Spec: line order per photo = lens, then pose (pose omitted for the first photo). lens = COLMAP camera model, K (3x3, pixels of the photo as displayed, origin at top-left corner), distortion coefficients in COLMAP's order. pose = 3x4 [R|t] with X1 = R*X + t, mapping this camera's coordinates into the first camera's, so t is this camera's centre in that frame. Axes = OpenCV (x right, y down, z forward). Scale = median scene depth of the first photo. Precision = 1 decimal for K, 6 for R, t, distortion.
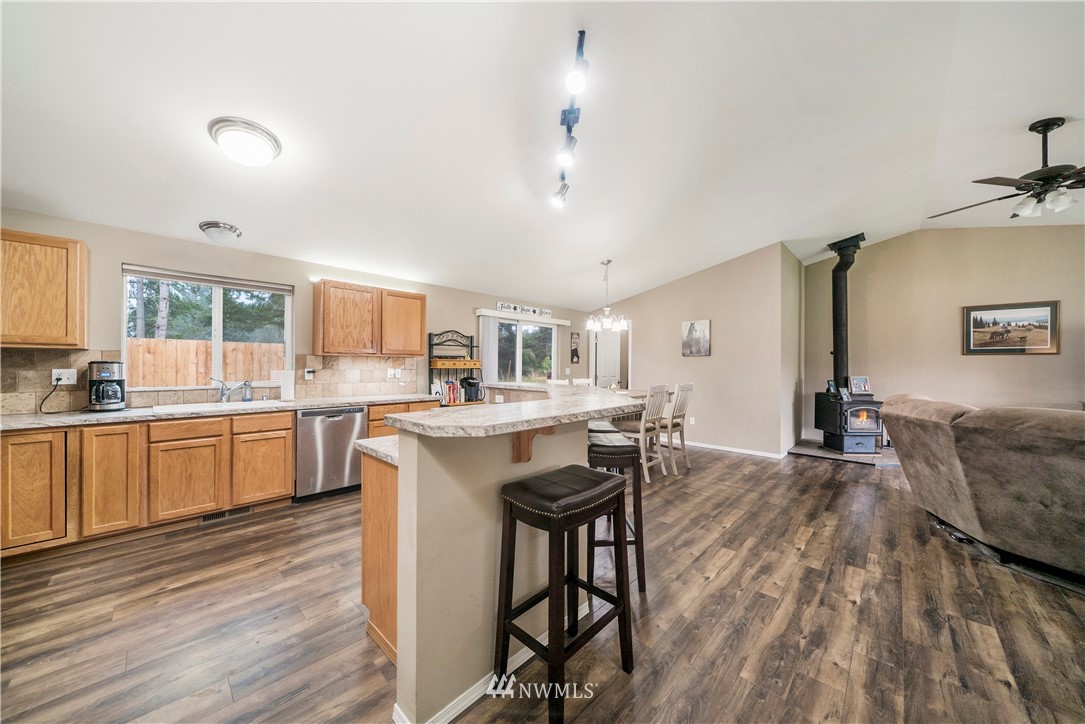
lens RADIAL K [[374.4, 0, 542.3], [0, 374.4, 368.4], [0, 0, 1]] dist [-0.004590, -0.000071]
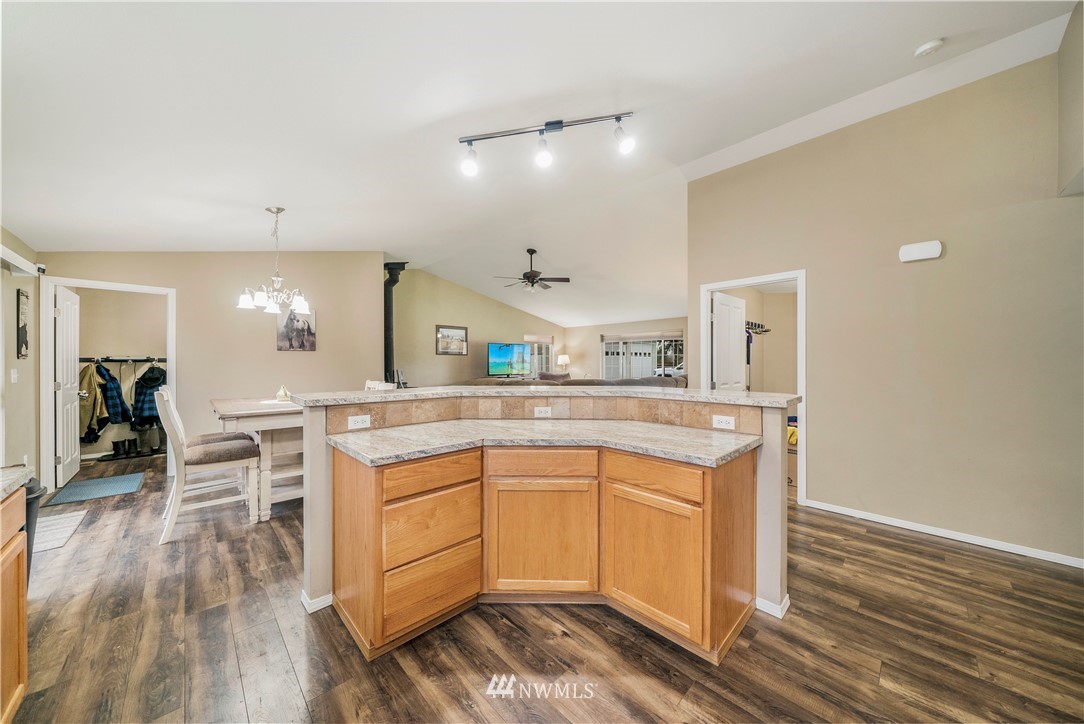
lens RADIAL K [[374.0, 0, 543.5], [0, 374.0, 363.5], [0, 0, 1]] dist [-0.004590, -0.000071]
pose [[0.034828, -0.008763, 0.999355, -0.756982], [0.007024, 0.999939, 0.008524, -0.012860], [-0.999369, 0.006722, 0.034888, 0.768827]]
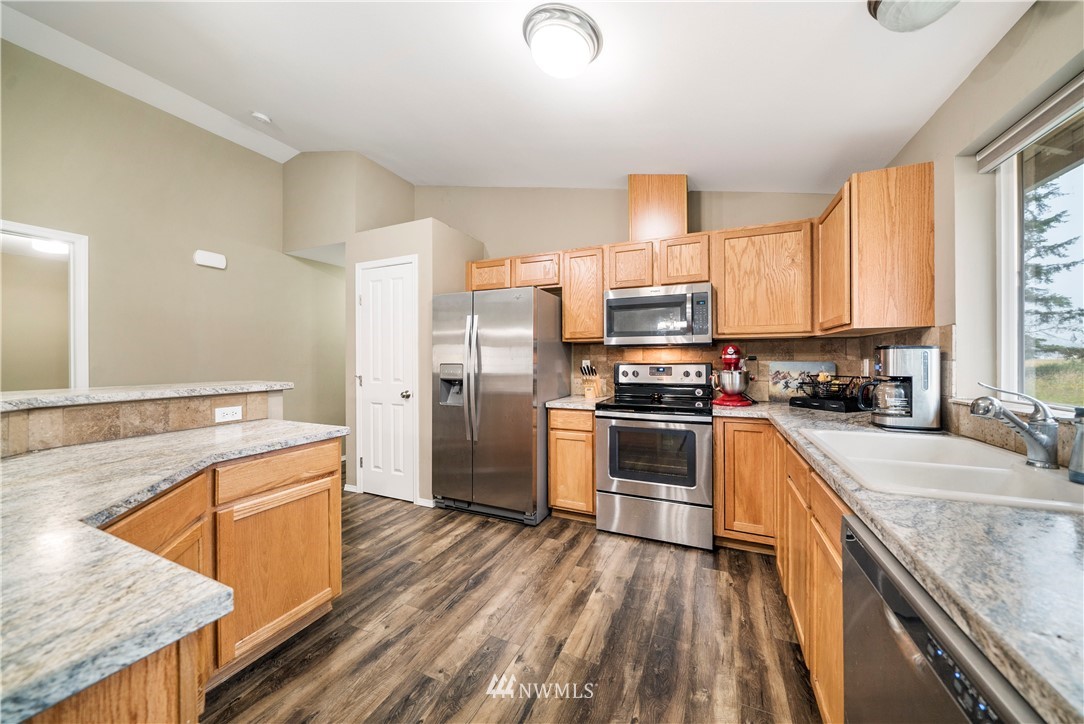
lens RADIAL K [[374.0, 0, 545.0], [0, 374.0, 359.0], [0, 0, 1]] dist [-0.004590, -0.000071]
pose [[-0.941241, -0.003791, -0.337714, -0.375974], [-0.005708, 0.999973, 0.004684, 0.003365], [0.337687, 0.006336, -0.941237, 1.203824]]
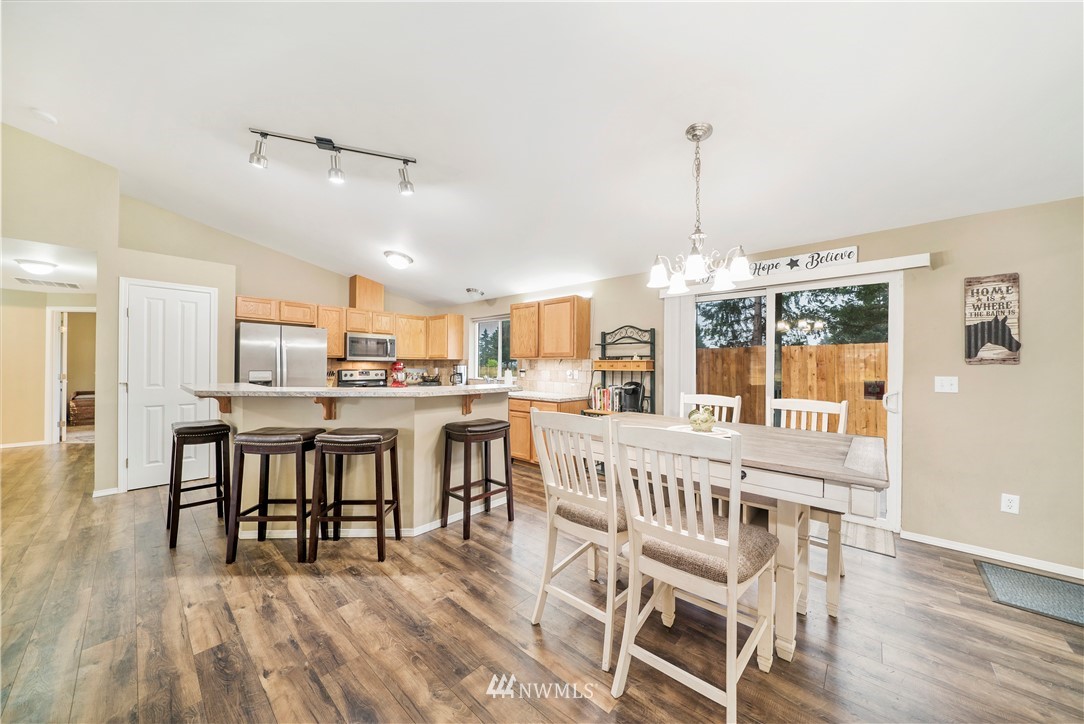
lens RADIAL K [[374.0, 0, 545.3], [0, 374.0, 366.3], [0, 0, 1]] dist [-0.004590, -0.000071]
pose [[0.029464, -0.003366, -0.999560, 0.949786], [-0.015148, 0.999878, -0.003814, -0.006632], [0.999451, 0.015253, 0.029409, 1.275229]]
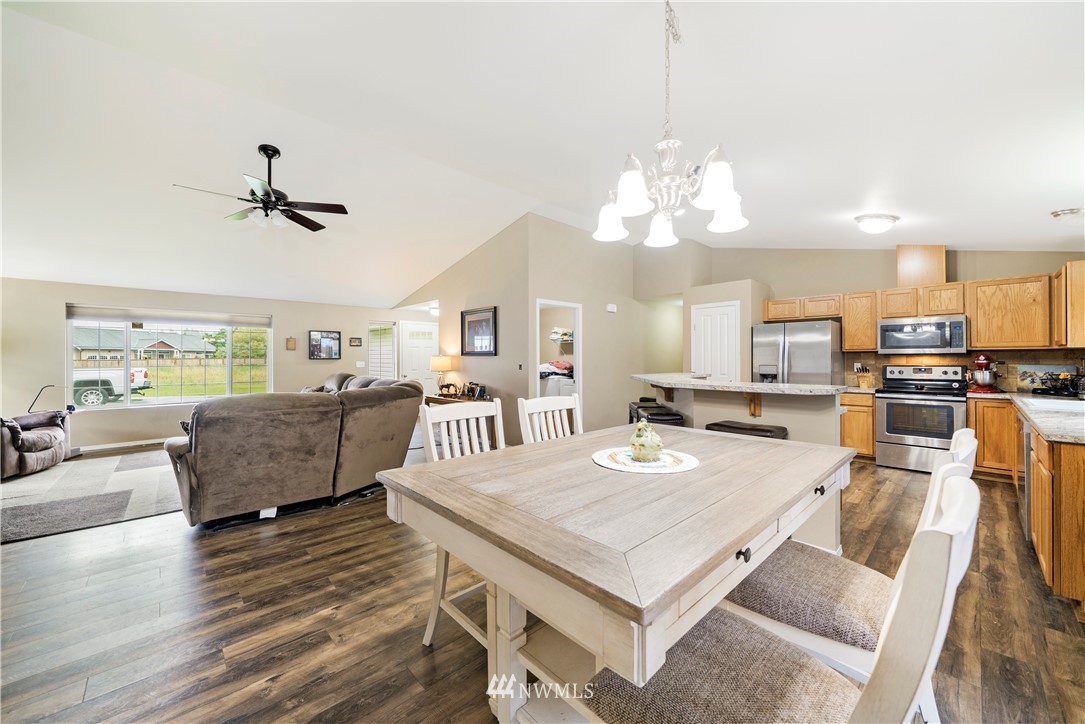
lens RADIAL K [[405.3, 0, 545.0], [0, 405.3, 357.5], [0, 0, 1]] dist [-0.007713, 0.000418]
pose [[-0.998566, -0.003927, 0.053386, 0.383043], [-0.003678, 0.999982, 0.004752, -0.015625], [-0.053404, 0.004549, -0.998563, 2.021643]]
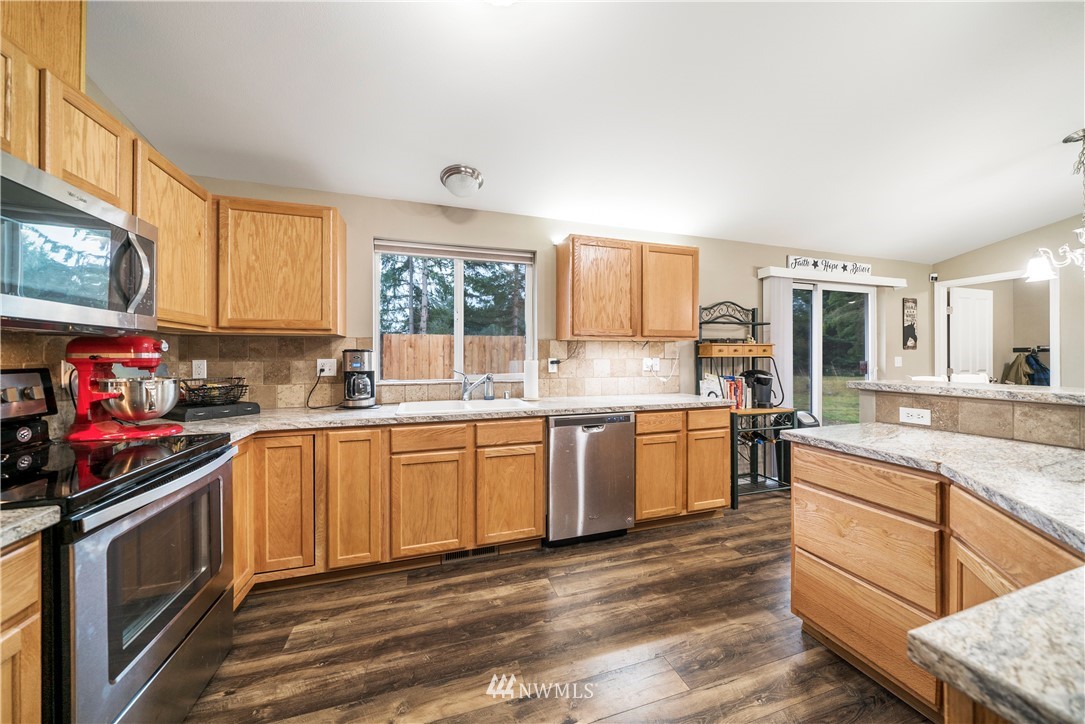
lens RADIAL K [[374.4, 0, 541.7], [0, 374.4, 358.6], [0, 0, 1]] dist [-0.004590, -0.000071]
pose [[0.879800, -0.009248, -0.475254, -0.344269], [0.005766, 0.999945, -0.008785, 0.010516], [0.475309, 0.004989, 0.879805, 0.388945]]
